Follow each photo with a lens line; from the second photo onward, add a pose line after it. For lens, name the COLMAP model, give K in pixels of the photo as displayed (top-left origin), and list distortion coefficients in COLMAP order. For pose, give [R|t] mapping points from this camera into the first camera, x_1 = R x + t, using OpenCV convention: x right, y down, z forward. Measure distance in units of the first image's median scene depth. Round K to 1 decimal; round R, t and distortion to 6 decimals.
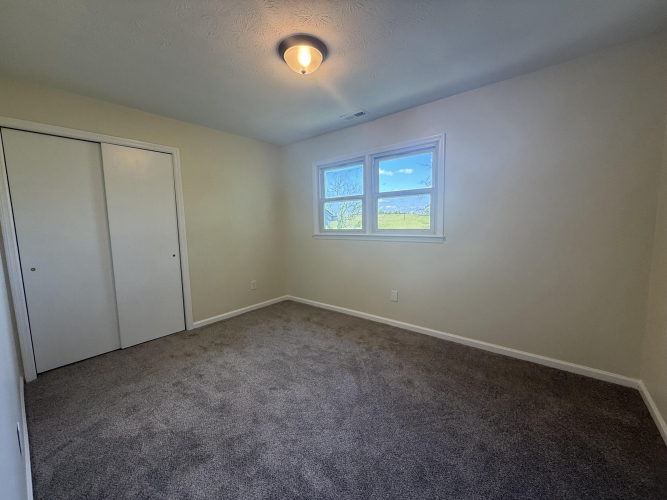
lens RADIAL K [[264.9, 0, 333.5], [0, 264.9, 250.0], [0, 0, 1]] dist [0.000020, -0.000082]
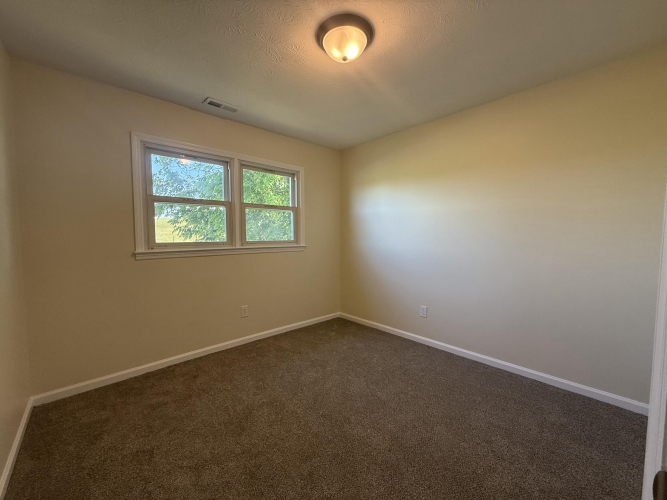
lens RADIAL K [[264.9, 0, 333.5], [0, 264.9, 250.0], [0, 0, 1]] dist [0.000020, -0.000082]
pose [[0.140893, -0.037892, 0.989299, -0.713955], [0.101679, 0.994537, 0.023611, -0.038736], [-0.984790, 0.097264, 0.143976, 0.569447]]
